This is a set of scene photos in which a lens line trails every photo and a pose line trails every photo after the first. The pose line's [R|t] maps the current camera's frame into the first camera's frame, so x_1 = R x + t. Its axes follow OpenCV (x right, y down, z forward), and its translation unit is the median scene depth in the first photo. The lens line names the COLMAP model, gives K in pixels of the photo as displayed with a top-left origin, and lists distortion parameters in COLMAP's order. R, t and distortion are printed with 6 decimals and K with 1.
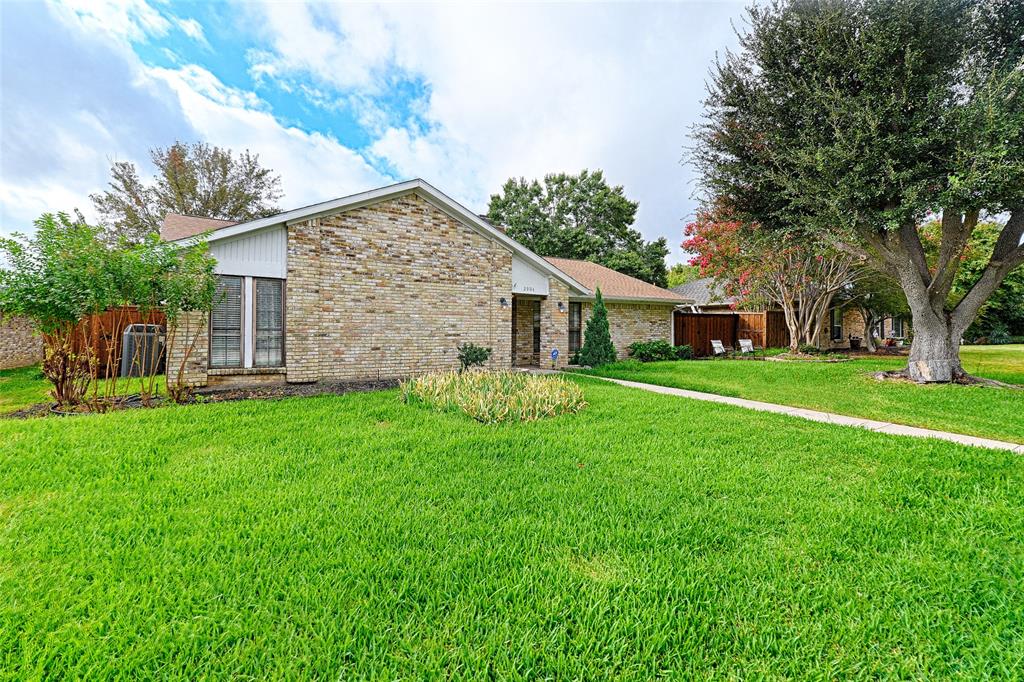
lens RADIAL K [[426.8, 0, 512.0], [0, 426.8, 341.0], [0, 0, 1]] dist [0.001471, 0.000171]
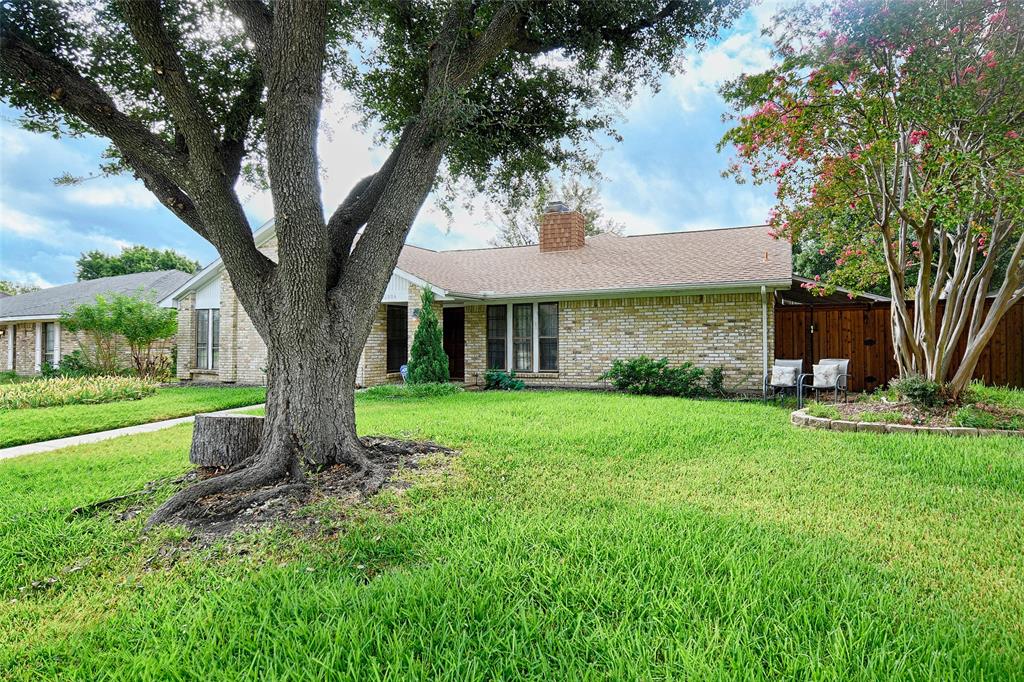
lens RADIAL K [[426.8, 0, 512.0], [0, 426.8, 341.0], [0, 0, 1]] dist [0.001471, 0.000171]
pose [[0.626683, -0.010475, -0.779204, 0.885047], [-0.009666, 0.999728, -0.021214, -0.011379], [0.779215, 0.020826, 0.626411, 0.637710]]
